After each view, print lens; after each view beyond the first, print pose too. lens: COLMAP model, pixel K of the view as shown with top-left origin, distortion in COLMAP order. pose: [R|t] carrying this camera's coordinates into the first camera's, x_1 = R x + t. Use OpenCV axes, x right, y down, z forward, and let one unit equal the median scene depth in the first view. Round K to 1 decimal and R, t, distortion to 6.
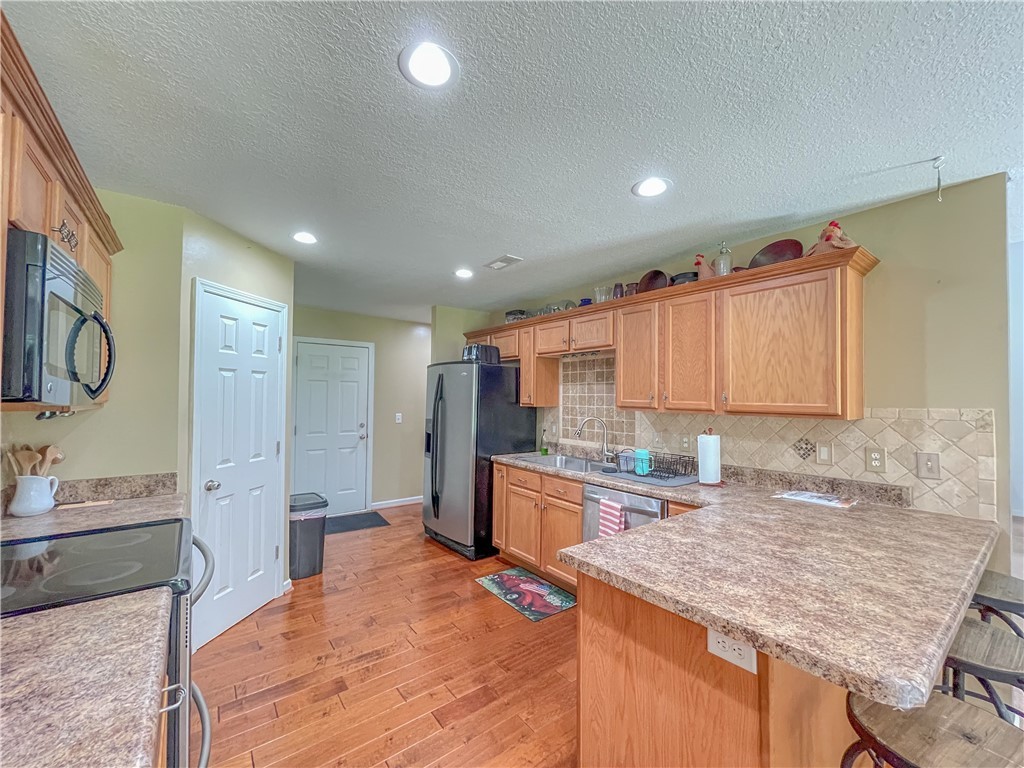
lens RADIAL K [[415.0, 0, 512.0], [0, 415.0, 384.0], [0, 0, 1]] dist [0.000051, 0.000035]
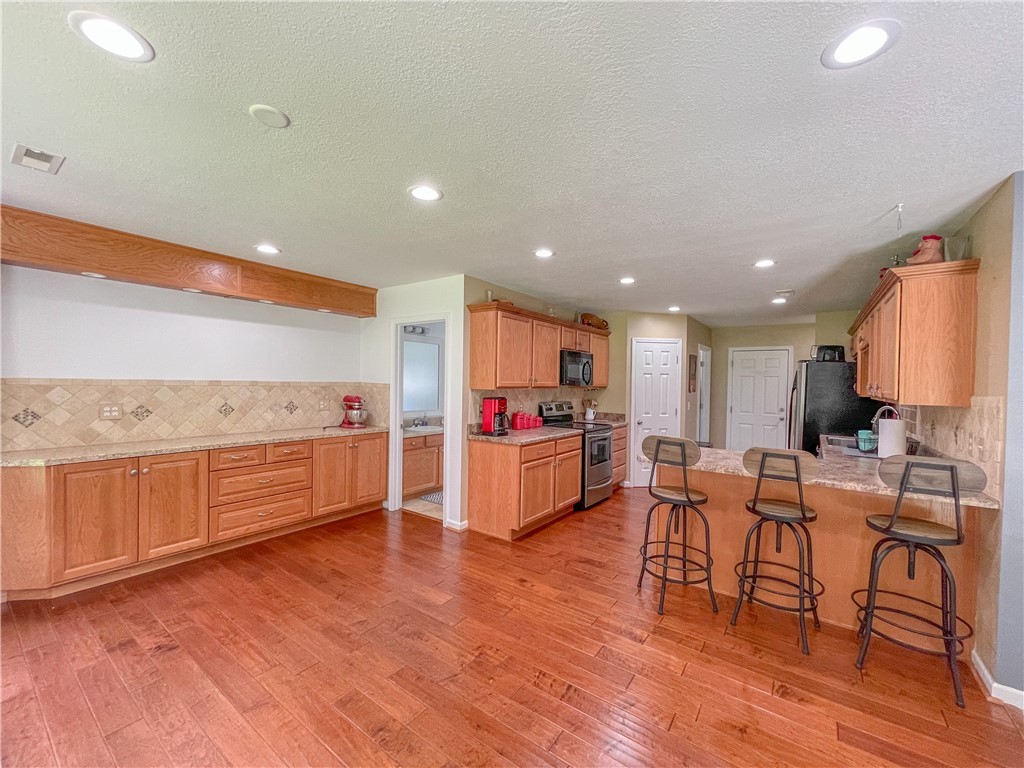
lens RADIAL K [[415.0, 0, 512.0], [0, 415.0, 384.0], [0, 0, 1]] dist [0.000051, 0.000035]
pose [[0.293711, 0.003665, -0.955887, 1.556671], [0.013157, 0.999882, 0.007876, -0.008511], [0.955804, -0.014890, 0.293628, -0.476407]]
